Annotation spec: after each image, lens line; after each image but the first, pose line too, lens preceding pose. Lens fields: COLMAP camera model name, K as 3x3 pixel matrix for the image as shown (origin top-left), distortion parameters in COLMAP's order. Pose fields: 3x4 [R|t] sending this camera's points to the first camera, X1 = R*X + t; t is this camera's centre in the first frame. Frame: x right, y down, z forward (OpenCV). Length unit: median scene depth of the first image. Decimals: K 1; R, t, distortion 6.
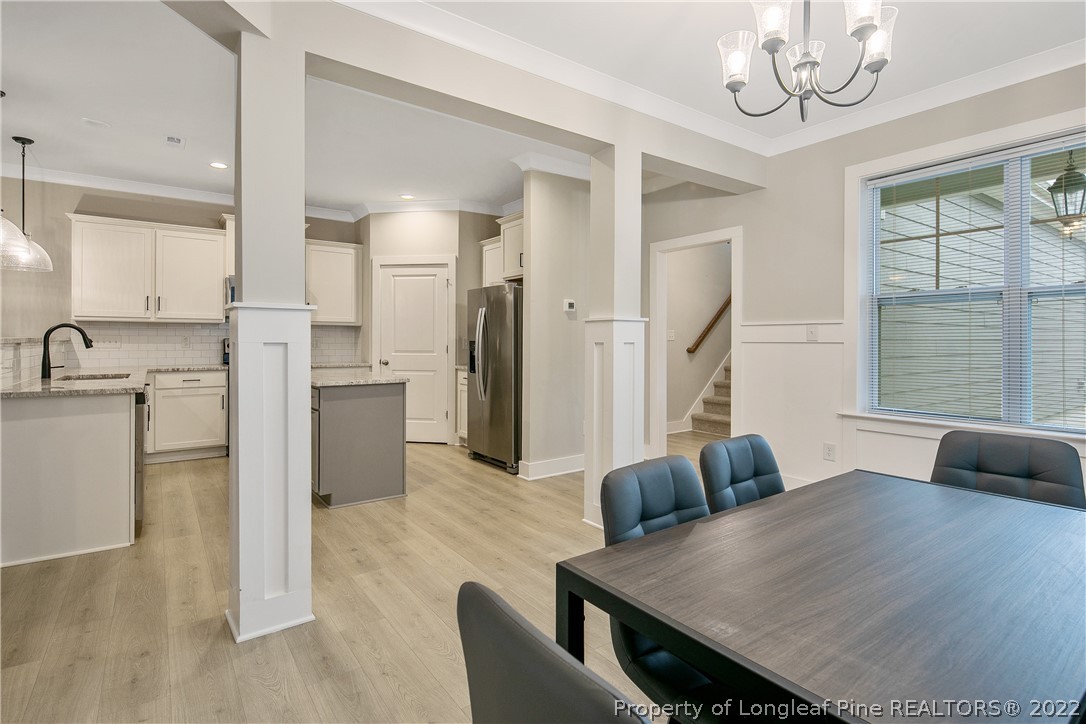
lens RADIAL K [[541.4, 0, 547.6], [0, 541.4, 342.4], [0, 0, 1]] dist [0.000481, -0.012701]
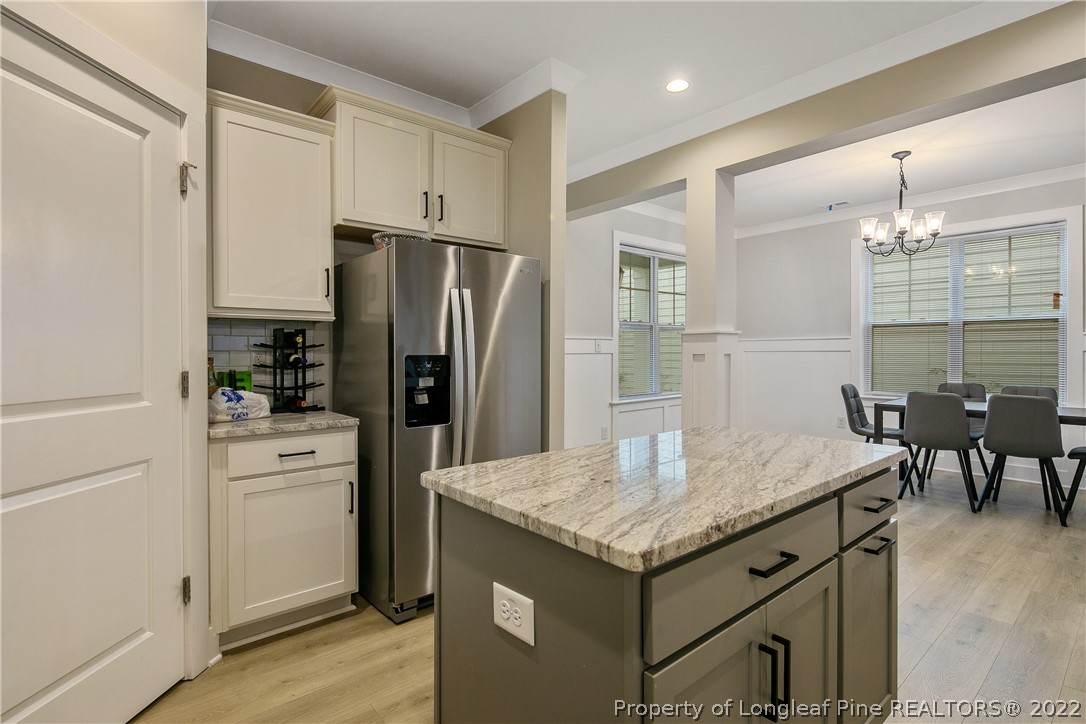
lens RADIAL K [[533.6, 0, 546.9], [0, 533.6, 349.2], [0, 0, 1]] dist [0.000038, -0.006185]
pose [[-0.089465, 0.002006, 0.995988, -0.580521], [0.006491, 0.999978, -0.001431, -0.006563], [-0.995969, 0.006337, -0.089476, 0.922044]]
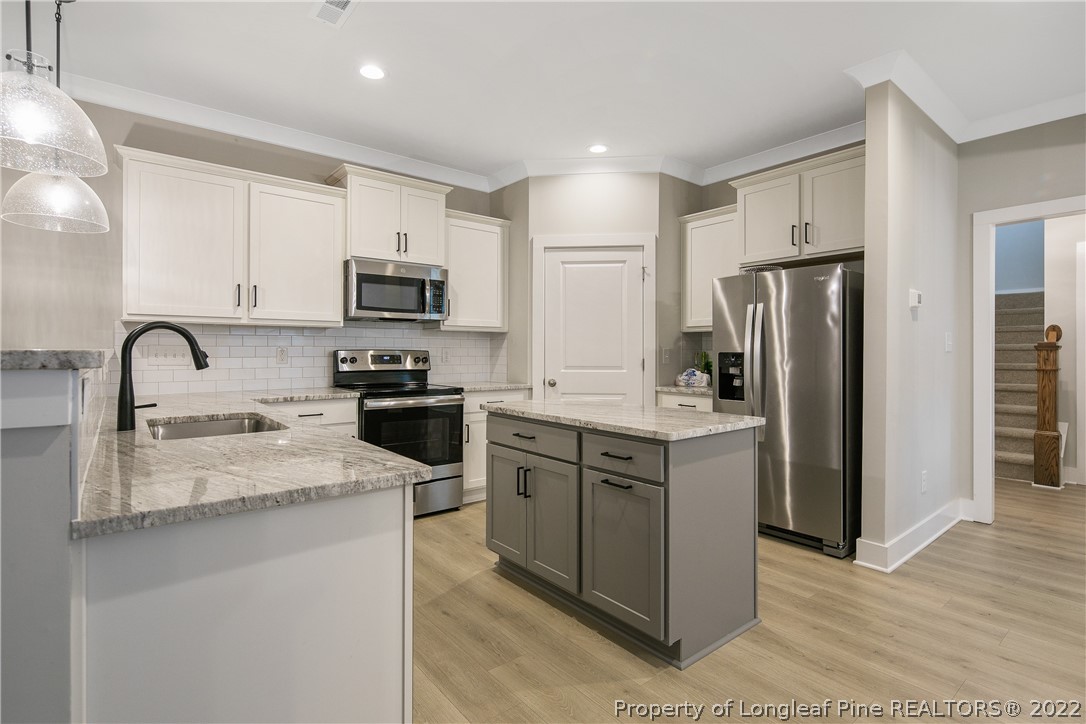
lens RADIAL K [[533.6, 0, 546.9], [0, 533.6, 349.2], [0, 0, 1]] dist [0.000038, -0.006185]
pose [[0.998715, -0.002018, 0.050643, -0.394118], [0.002375, 0.999973, -0.007000, -0.003002], [-0.050627, 0.007112, 0.998692, 0.335569]]
